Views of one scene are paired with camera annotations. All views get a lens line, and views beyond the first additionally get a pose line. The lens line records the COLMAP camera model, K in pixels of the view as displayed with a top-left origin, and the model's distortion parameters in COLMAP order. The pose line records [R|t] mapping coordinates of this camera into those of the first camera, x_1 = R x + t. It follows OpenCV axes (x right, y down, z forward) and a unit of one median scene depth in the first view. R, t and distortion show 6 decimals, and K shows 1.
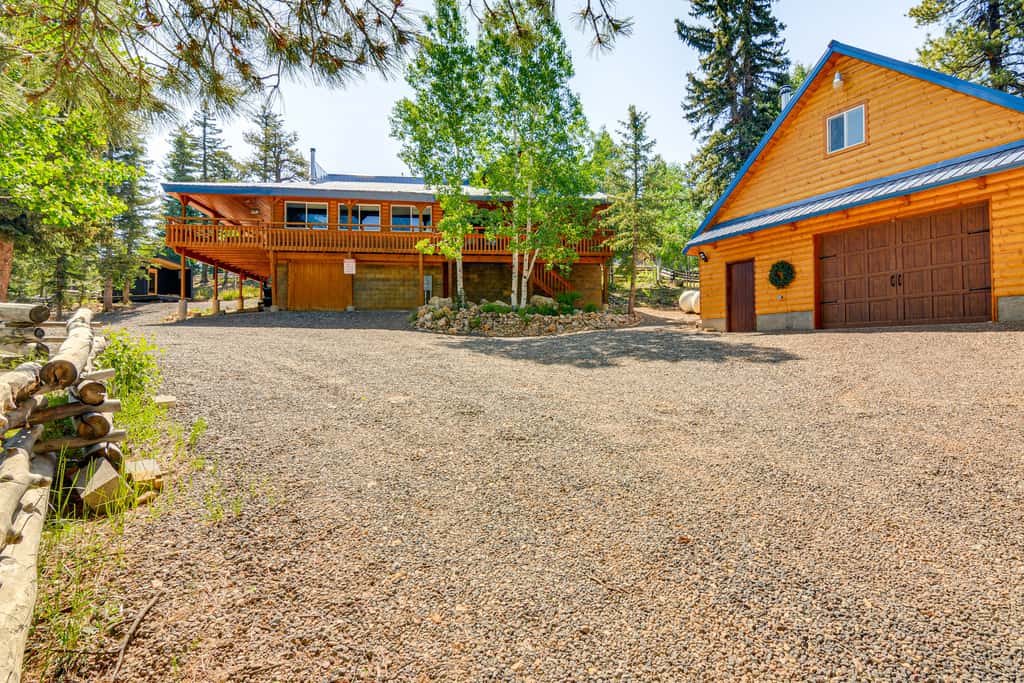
lens RADIAL K [[491.9, 0, 512.0], [0, 491.9, 341.5], [0, 0, 1]] dist [-0.006117, -0.000578]
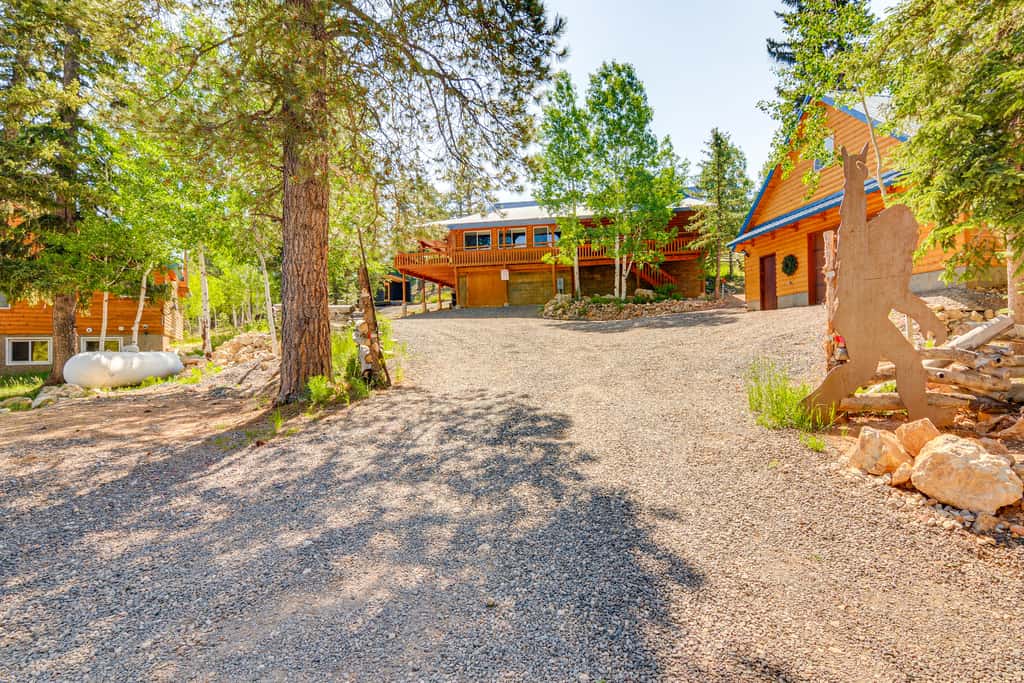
lens RADIAL K [[479.7, 0, 509.1], [0, 479.7, 355.1], [0, 0, 1]] dist [-0.018411, -0.001560]
pose [[0.927283, 0.000180, -0.374361, 0.218086], [0.014086, 0.999275, 0.035372, 0.031780], [0.374096, -0.038073, 0.926608, -0.304819]]
